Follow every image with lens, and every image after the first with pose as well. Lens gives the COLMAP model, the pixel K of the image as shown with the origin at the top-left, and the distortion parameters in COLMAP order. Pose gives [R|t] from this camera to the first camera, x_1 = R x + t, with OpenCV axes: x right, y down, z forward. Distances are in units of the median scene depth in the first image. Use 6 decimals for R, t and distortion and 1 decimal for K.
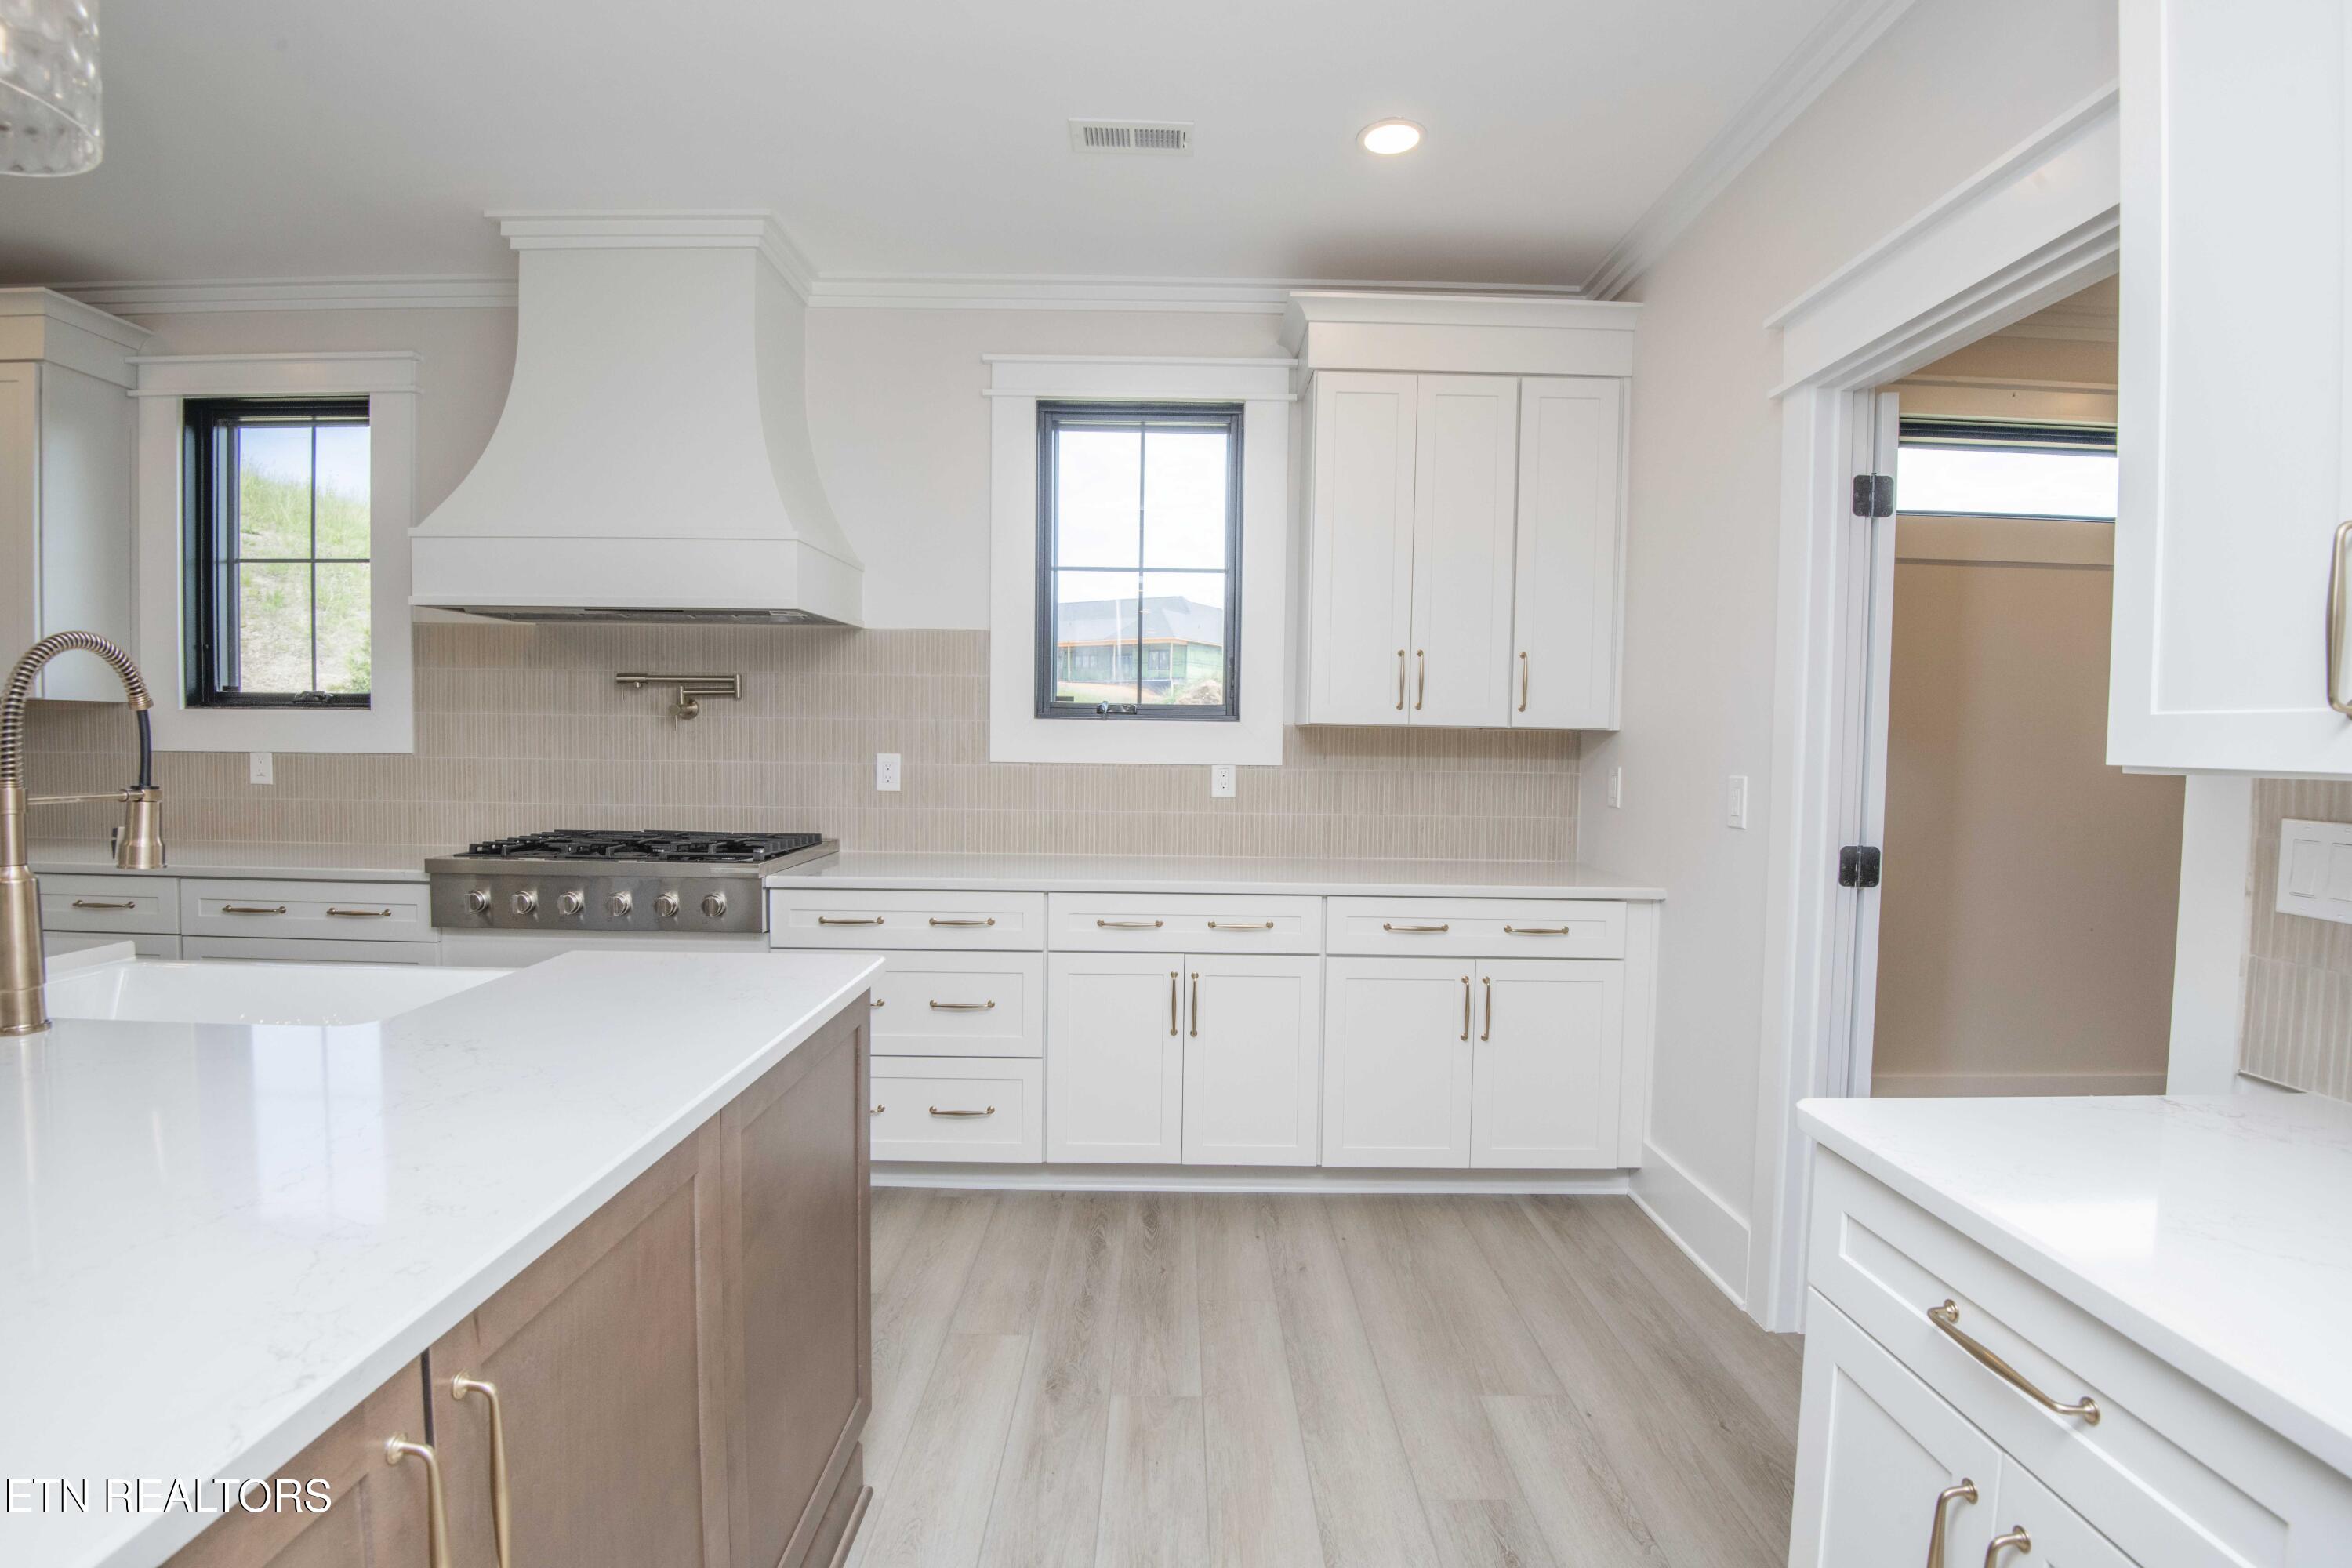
lens RADIAL K [[1114.3, 0, 1176.0], [0, 1114.3, 784.0], [0, 0, 1]] dist [-0.000703, -0.025286]
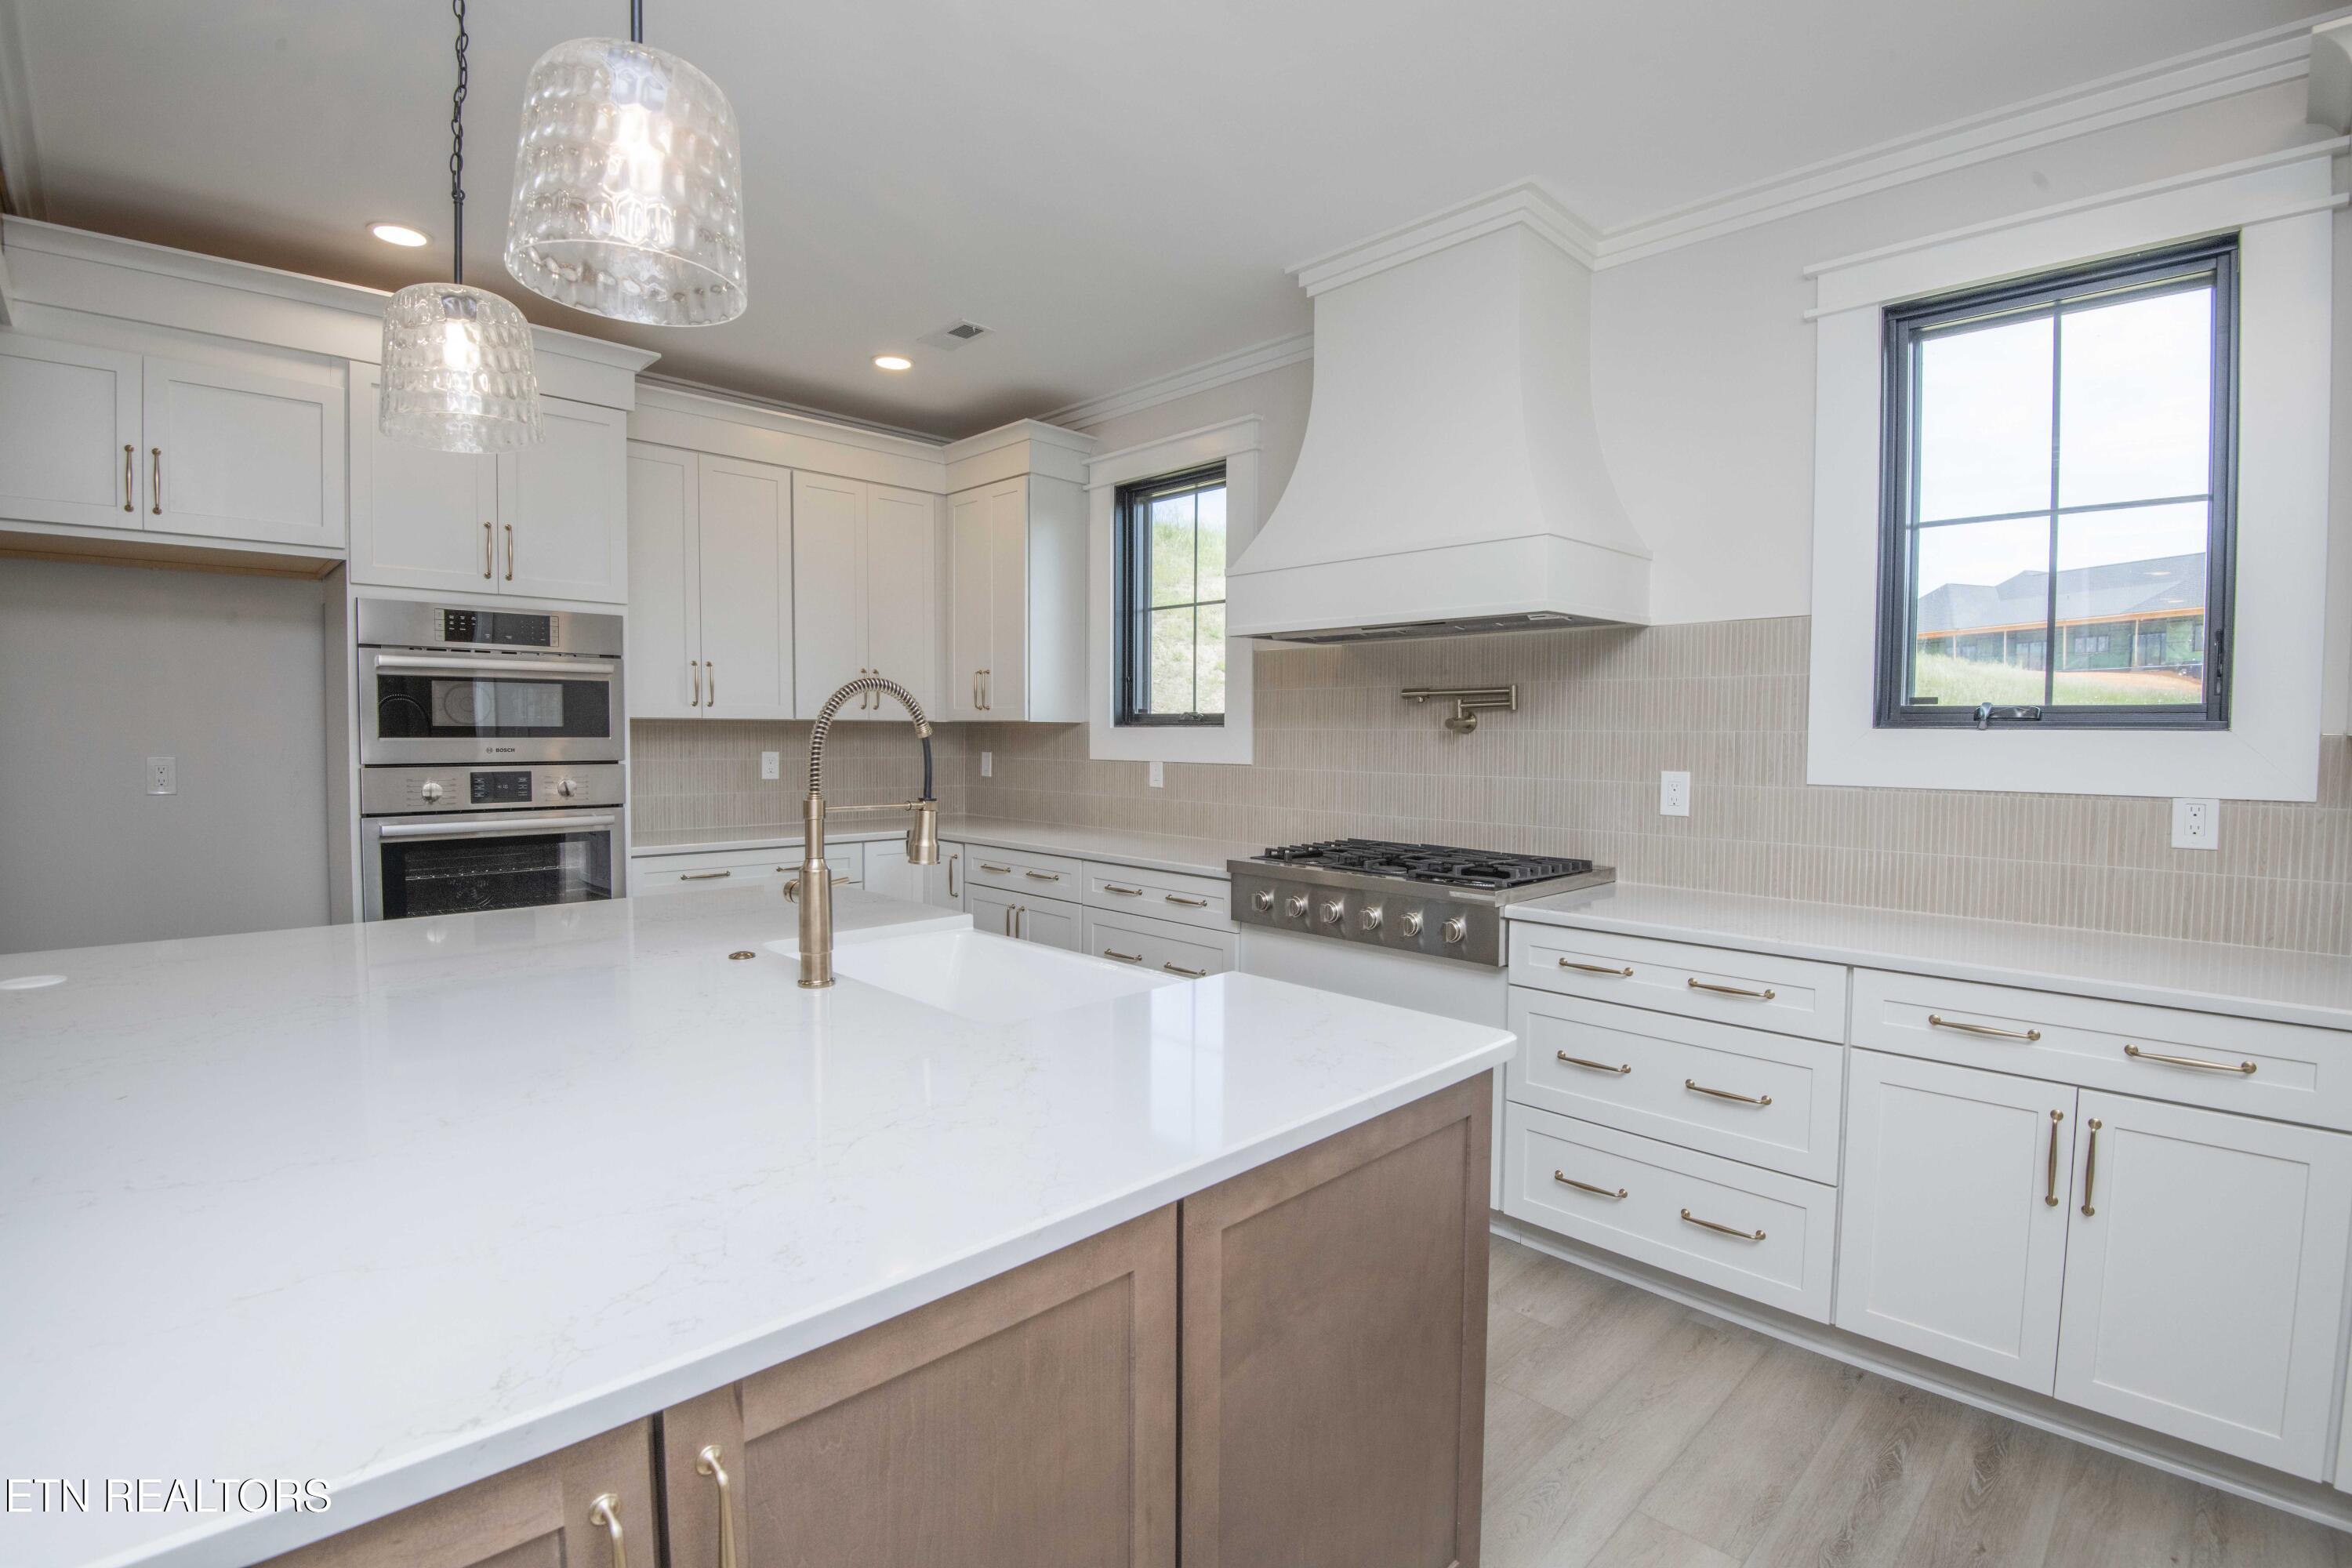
lens RADIAL K [[1099.8, 0, 1176.0], [0, 1099.8, 784.0], [0, 0, 1]] dist [-0.001653, -0.026695]
pose [[0.700571, 0.024624, -0.713157, 0.073124], [-0.026467, 0.999613, 0.008515, -0.015233], [0.713091, 0.012910, 0.700952, 0.147458]]
